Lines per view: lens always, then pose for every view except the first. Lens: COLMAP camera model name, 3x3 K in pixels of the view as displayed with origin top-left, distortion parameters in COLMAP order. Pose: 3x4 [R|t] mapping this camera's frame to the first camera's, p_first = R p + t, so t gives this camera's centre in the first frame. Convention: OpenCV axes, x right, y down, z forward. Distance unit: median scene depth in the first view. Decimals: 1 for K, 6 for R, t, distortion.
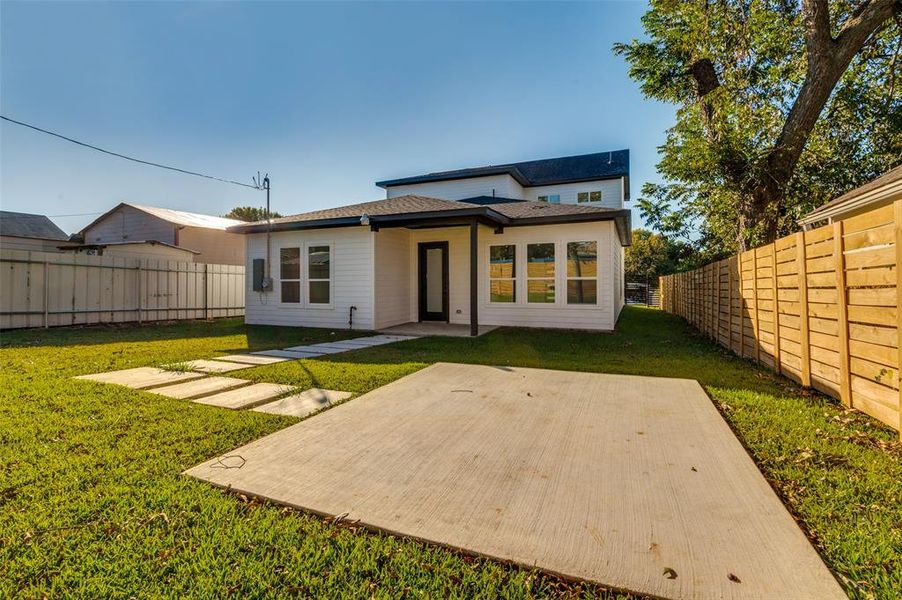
lens RADIAL K [[415.9, 0, 453.8], [0, 415.9, 295.6], [0, 0, 1]] dist [-0.007014, -0.004007]
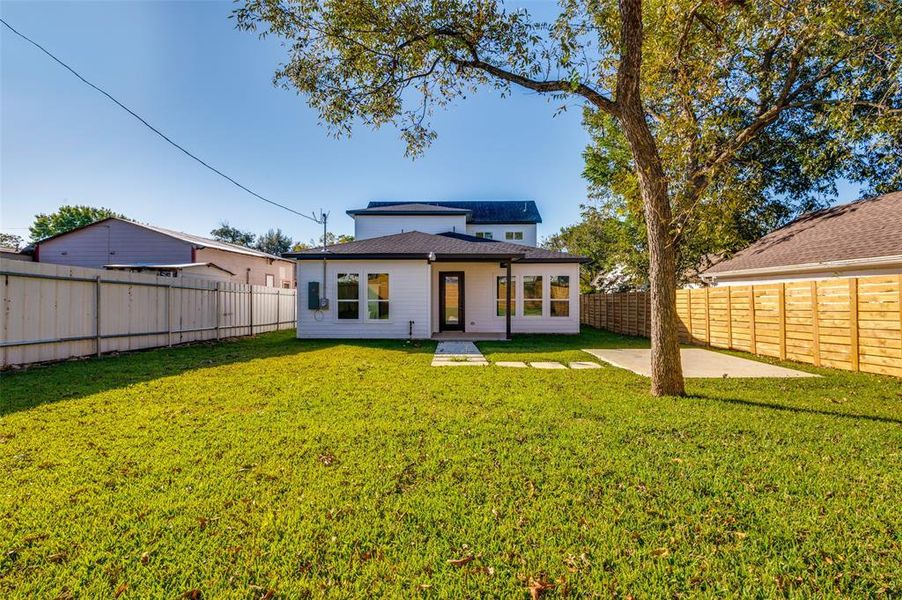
lens RADIAL K [[415.9, 0, 449.9], [0, 415.9, 294.8], [0, 0, 1]] dist [-0.007014, -0.004007]
pose [[0.922879, 0.004804, 0.385061, -0.592628], [0.007364, 0.999519, -0.030118, -0.014640], [-0.385020, 0.030631, 0.922400, -0.229033]]
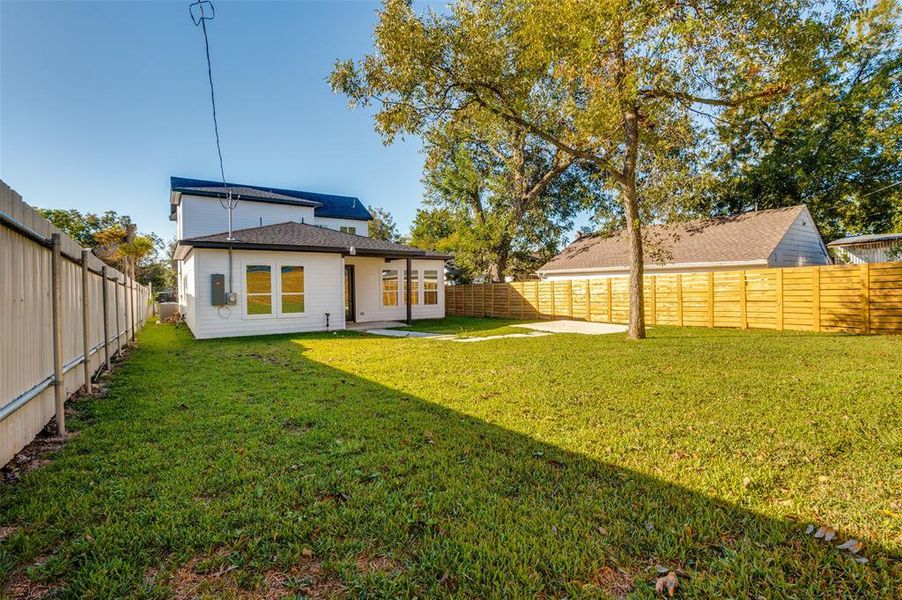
lens RADIAL K [[415.9, 0, 452.2], [0, 415.9, 297.8], [0, 0, 1]] dist [-0.007014, -0.004007]
pose [[0.526382, -0.026651, 0.849831, -1.085713], [0.032684, 0.999404, 0.011097, -0.022962], [-0.849620, 0.021935, 0.526939, -0.035218]]
